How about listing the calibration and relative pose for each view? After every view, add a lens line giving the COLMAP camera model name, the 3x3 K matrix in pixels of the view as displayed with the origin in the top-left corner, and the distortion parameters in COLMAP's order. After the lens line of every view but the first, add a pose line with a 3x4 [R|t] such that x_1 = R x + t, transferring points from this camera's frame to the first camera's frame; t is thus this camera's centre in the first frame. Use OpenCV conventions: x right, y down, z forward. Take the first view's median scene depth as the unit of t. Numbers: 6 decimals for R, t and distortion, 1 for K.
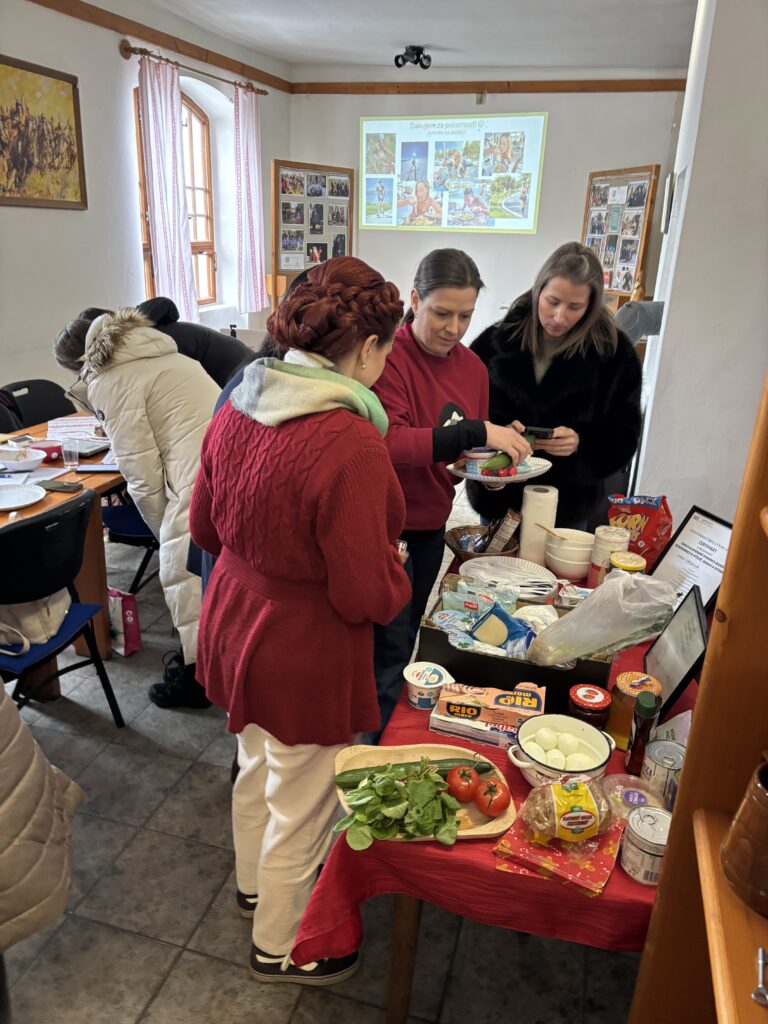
lens RADIAL K [[747.6, 0, 384.0], [0, 747.6, 512.0], [0, 0, 1]] dist [0.003297, 0.002406]
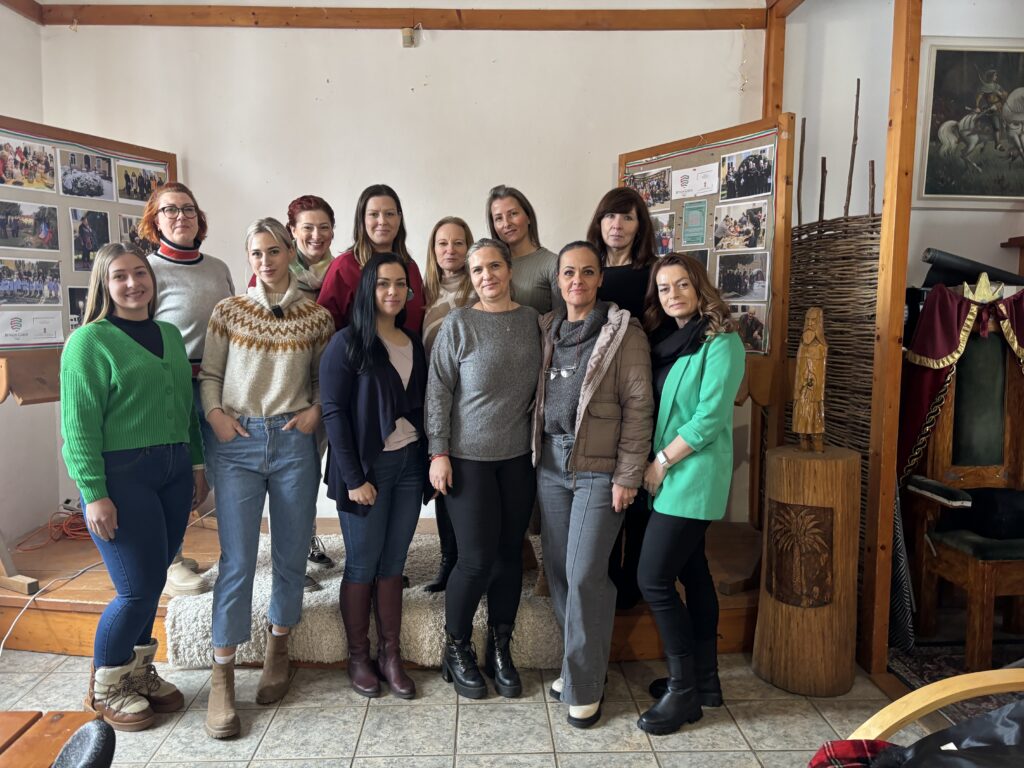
lens RADIAL K [[747.6, 0, 512.0], [0, 747.6, 384.0], [0, 0, 1]] dist [0.003297, 0.002406]
pose [[0.948316, -0.065838, 0.310422, 0.009867], [0.141517, 0.963319, -0.228013, -0.161115], [-0.284024, 0.260158, 0.922848, 0.521013]]
